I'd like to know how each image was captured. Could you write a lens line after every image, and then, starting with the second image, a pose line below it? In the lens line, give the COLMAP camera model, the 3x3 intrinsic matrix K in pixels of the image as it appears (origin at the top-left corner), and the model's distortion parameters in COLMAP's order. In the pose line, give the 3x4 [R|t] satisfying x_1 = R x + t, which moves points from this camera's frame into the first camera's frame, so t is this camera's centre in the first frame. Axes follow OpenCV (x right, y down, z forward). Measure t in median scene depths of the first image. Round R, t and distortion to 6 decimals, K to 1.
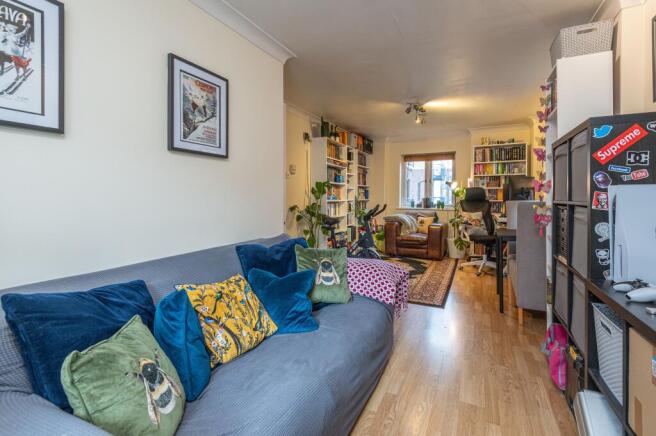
lens RADIAL K [[302.2, 0, 326.2], [0, 302.2, 214.2], [0, 0, 1]] dist [0.006016, -0.000128]
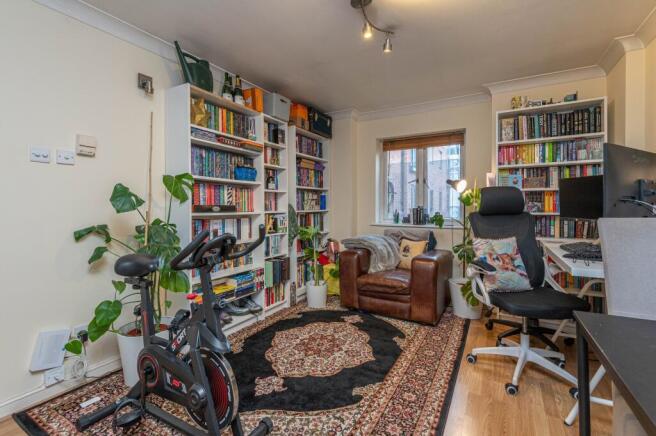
lens RADIAL K [[302.2, 0, 329.8], [0, 302.2, 217.3], [0, 0, 1]] dist [0.006016, -0.000128]
pose [[0.998981, 0.000810, -0.045118, 0.212338], [-0.001763, 0.999776, -0.021099, -0.025214], [0.045091, 0.021157, 0.998759, 0.446349]]
